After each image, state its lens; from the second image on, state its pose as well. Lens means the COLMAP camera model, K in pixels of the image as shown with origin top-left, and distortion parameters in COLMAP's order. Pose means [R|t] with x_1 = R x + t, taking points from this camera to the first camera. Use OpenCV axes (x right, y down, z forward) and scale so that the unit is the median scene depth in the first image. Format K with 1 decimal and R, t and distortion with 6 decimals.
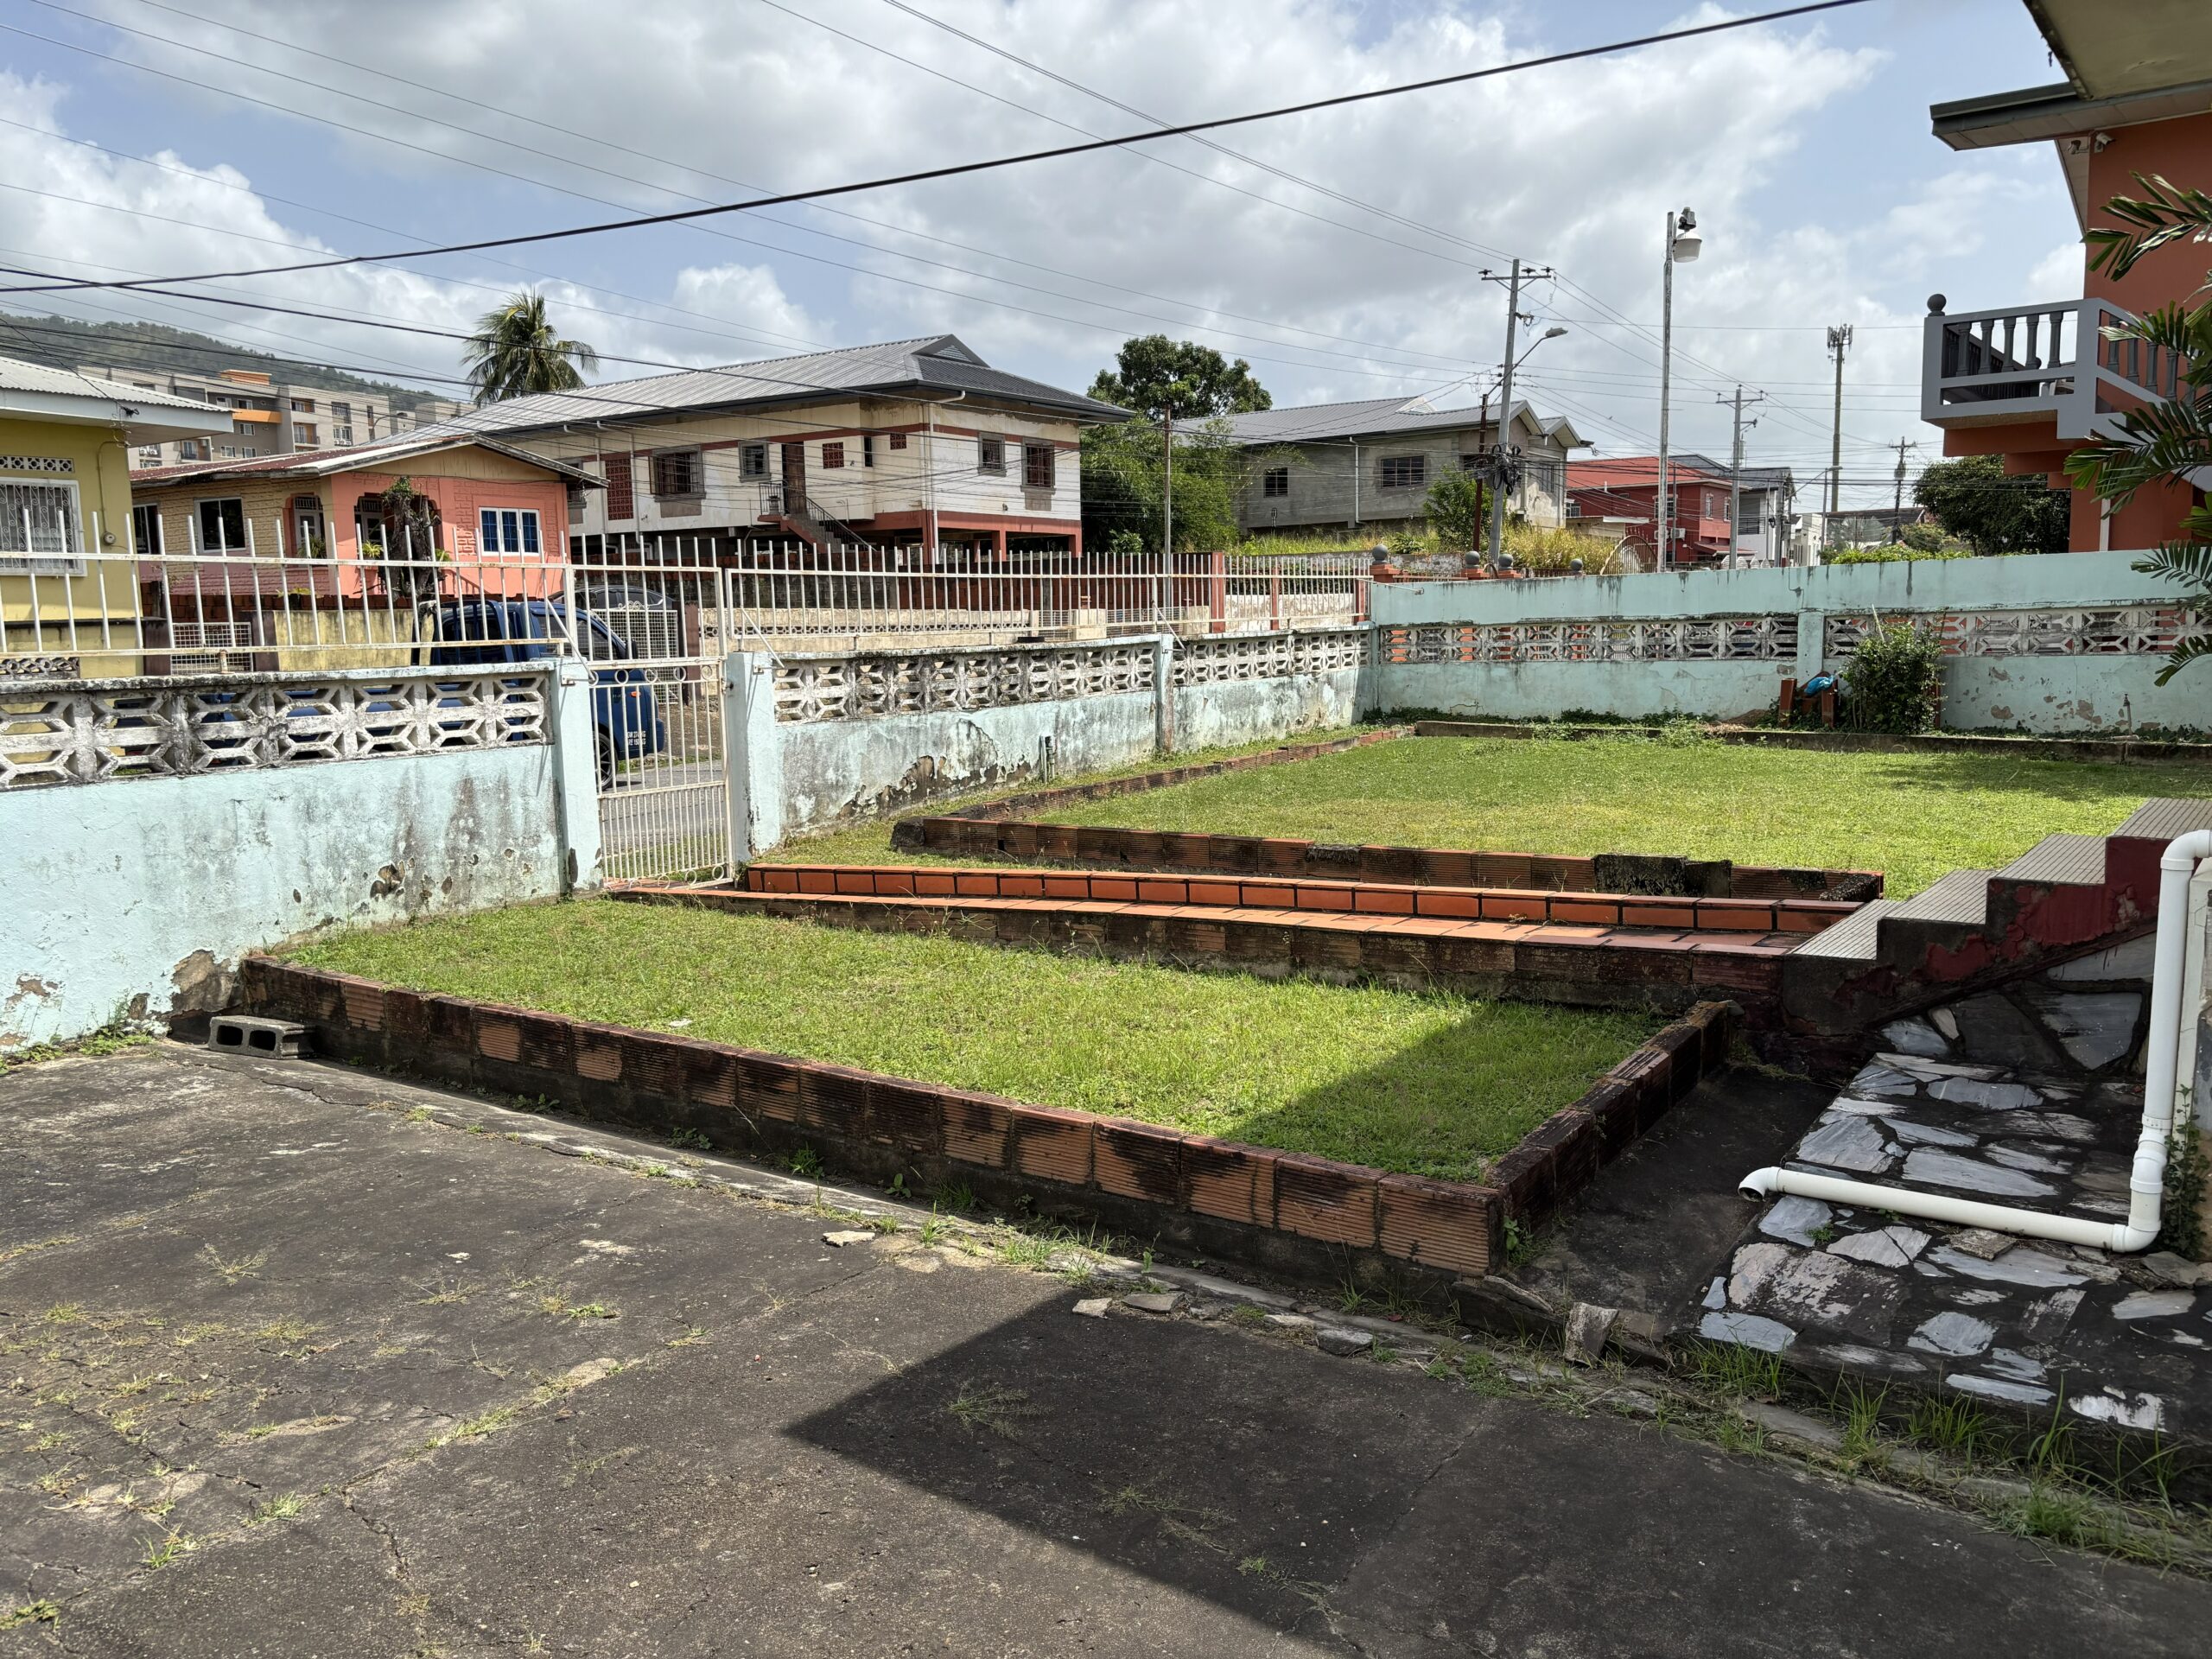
lens RADIAL K [[1631.4, 0, 1095.2], [0, 1631.4, 795.7], [0, 0, 1]] dist [0.069469, -0.120372]
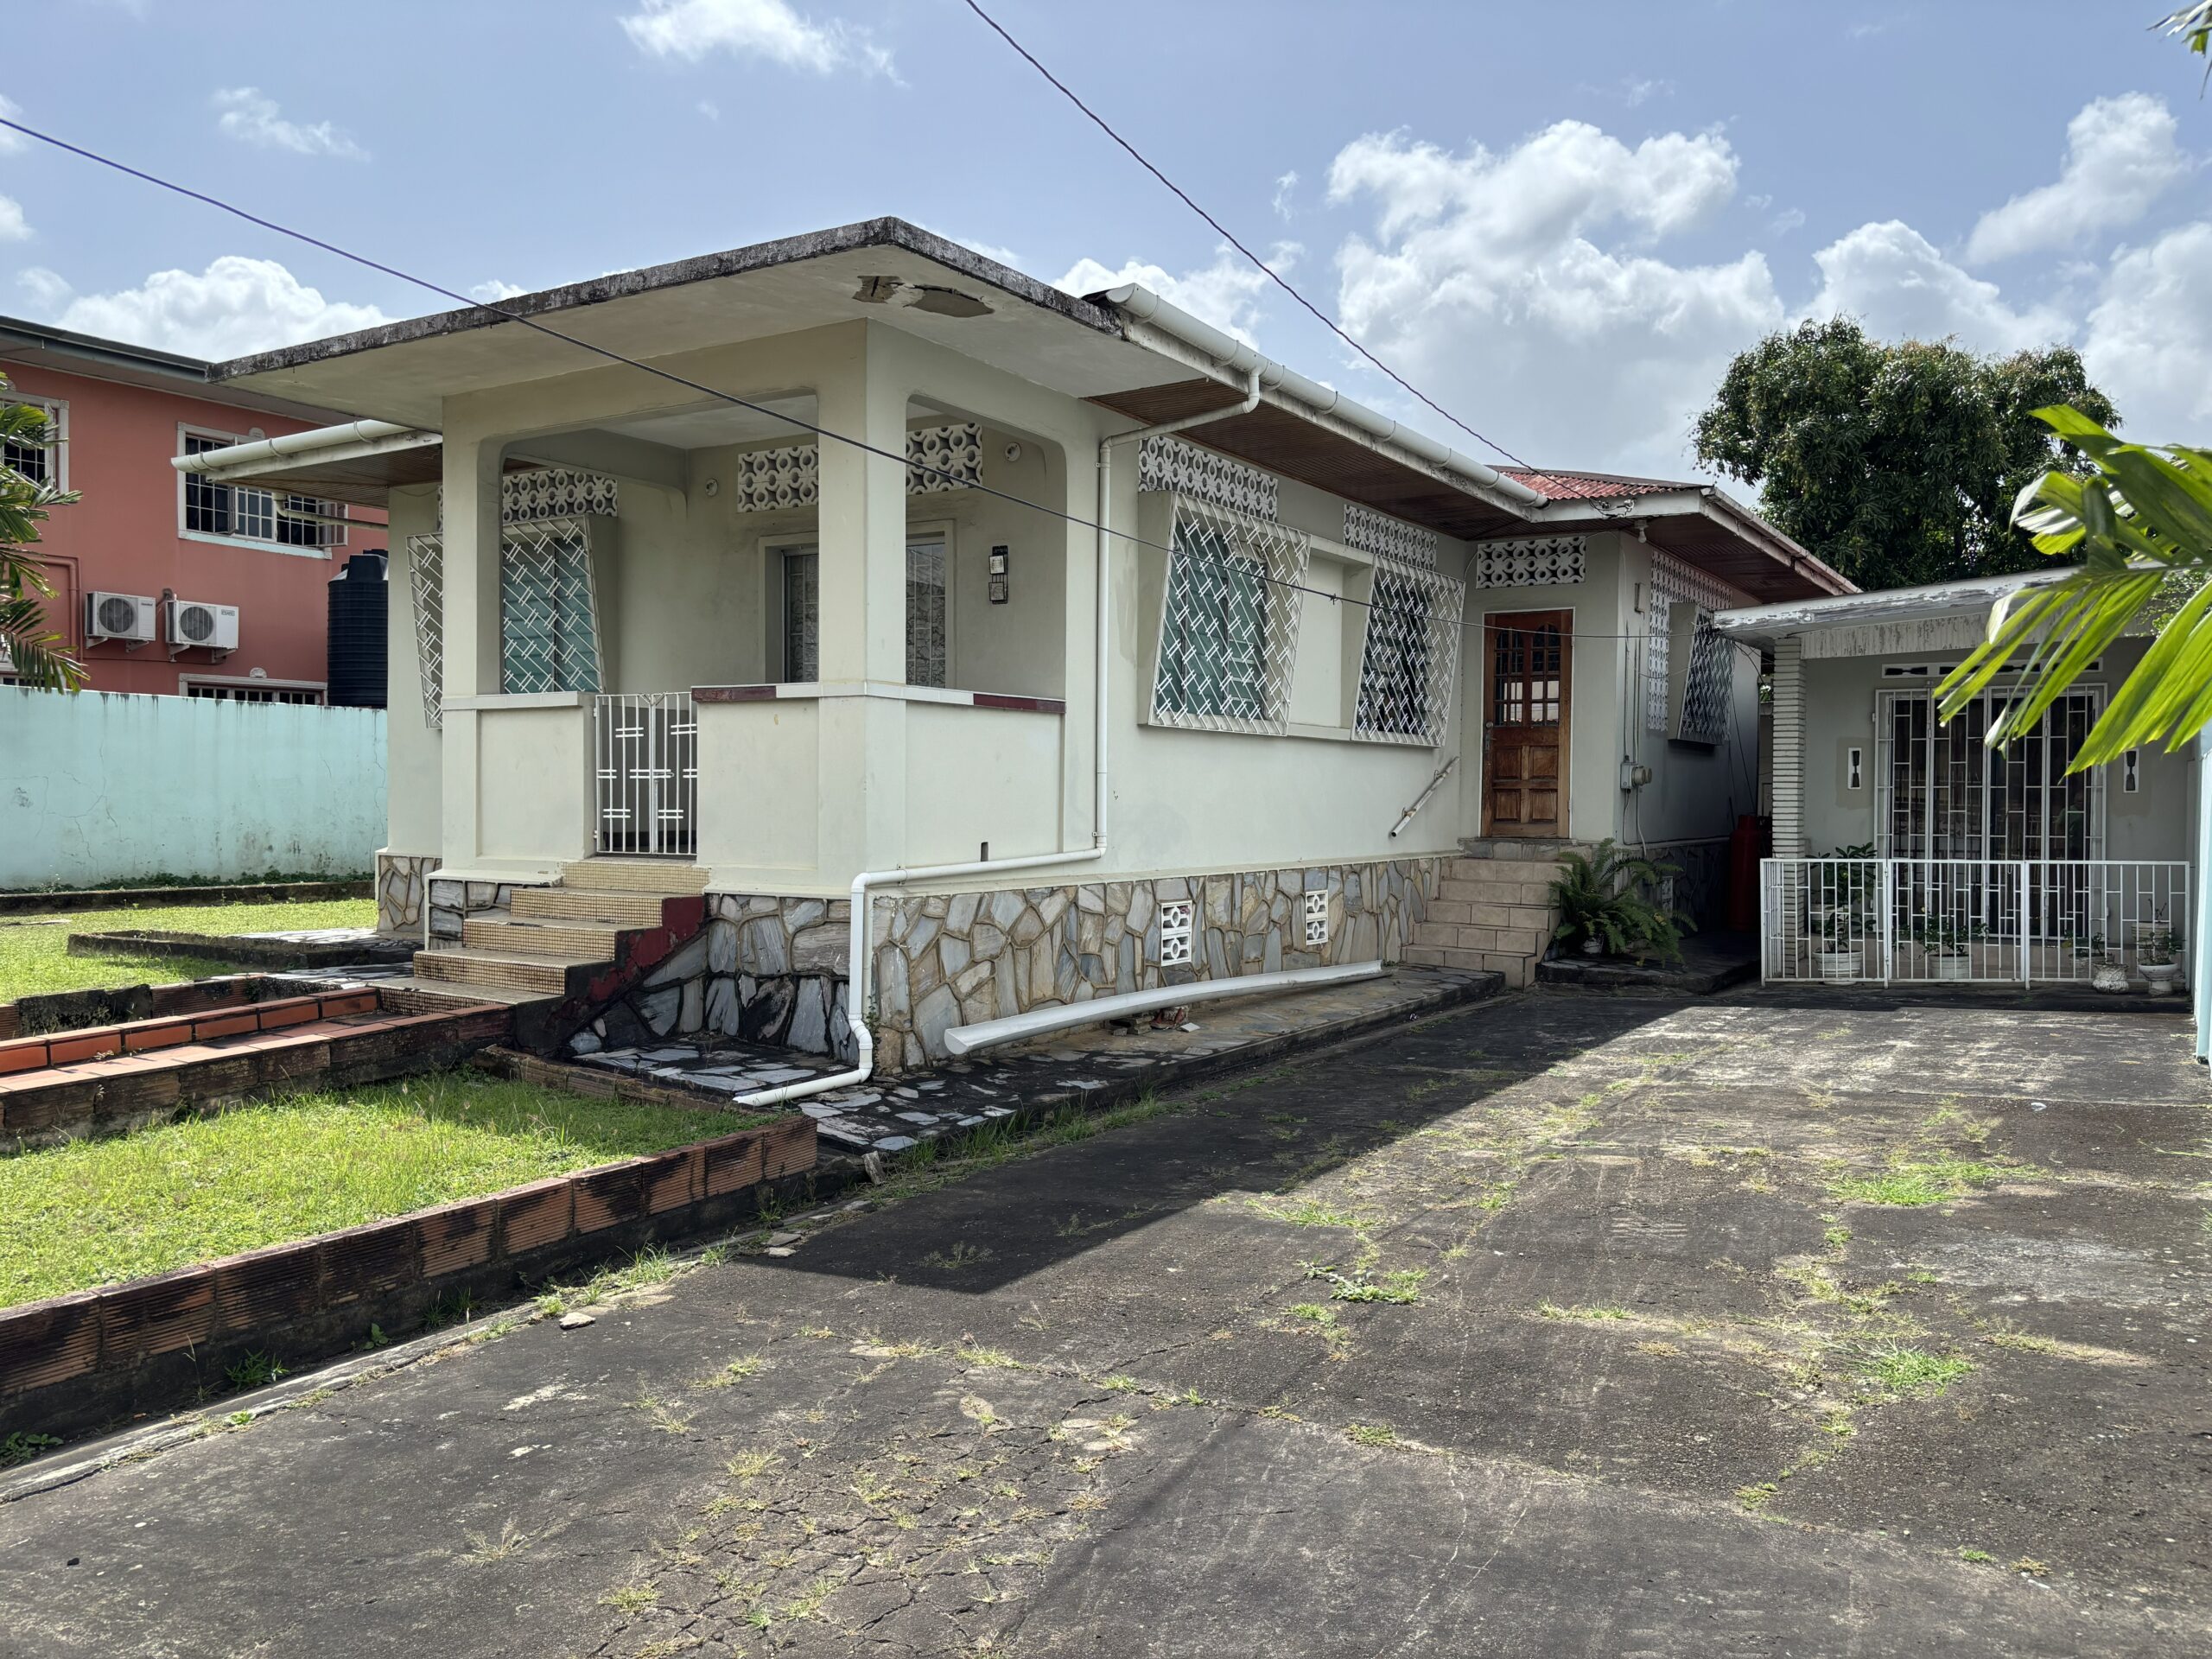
lens RADIAL K [[1631.4, 0, 1095.2], [0, 1631.4, 795.7], [0, 0, 1]] dist [0.069469, -0.120372]
pose [[-0.052448, 0.012748, 0.998542, -1.262656], [0.095407, 0.995409, -0.007697, -0.028698], [-0.994056, 0.094865, -0.053424, 0.706308]]
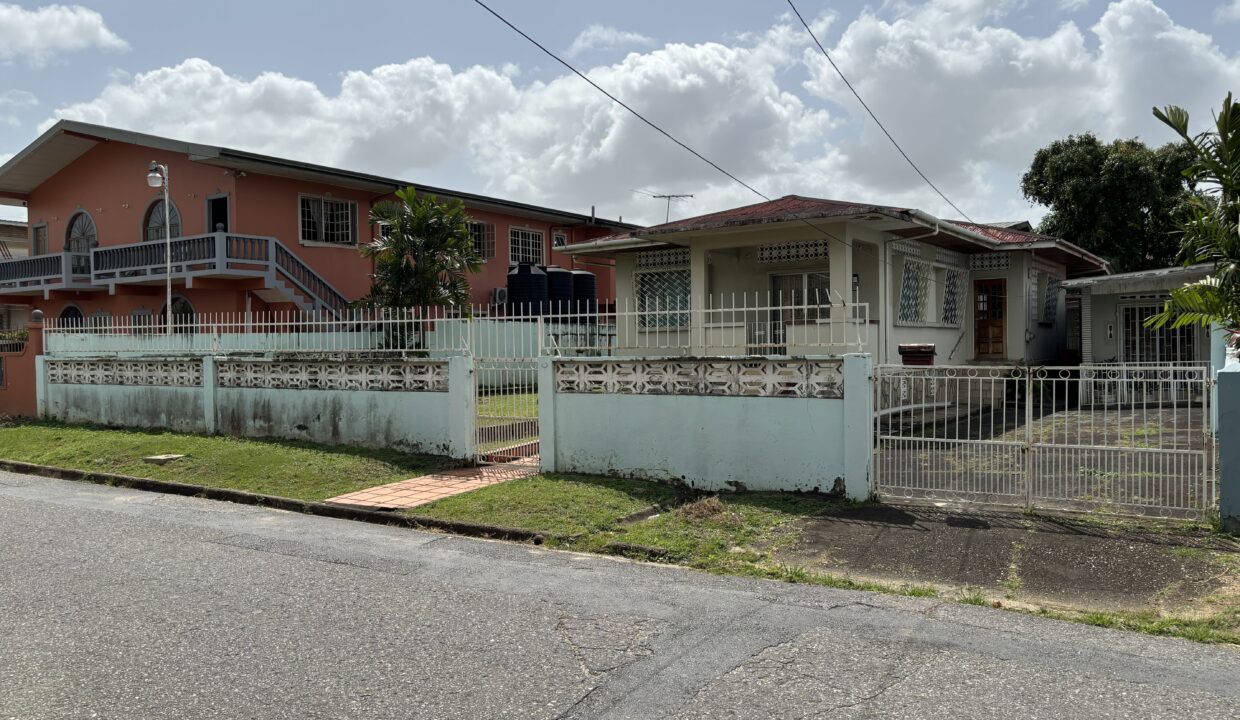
lens RADIAL K [[873.3, 0, 566.7], [0, 873.3, 361.4], [0, 0, 1]] dist [-0.030727, -0.000768]
pose [[0.052964, 0.000903, 0.998596, -2.993003], [0.117673, 0.993027, -0.007139, -0.118674], [-0.991639, 0.117885, 0.052489, 1.764755]]
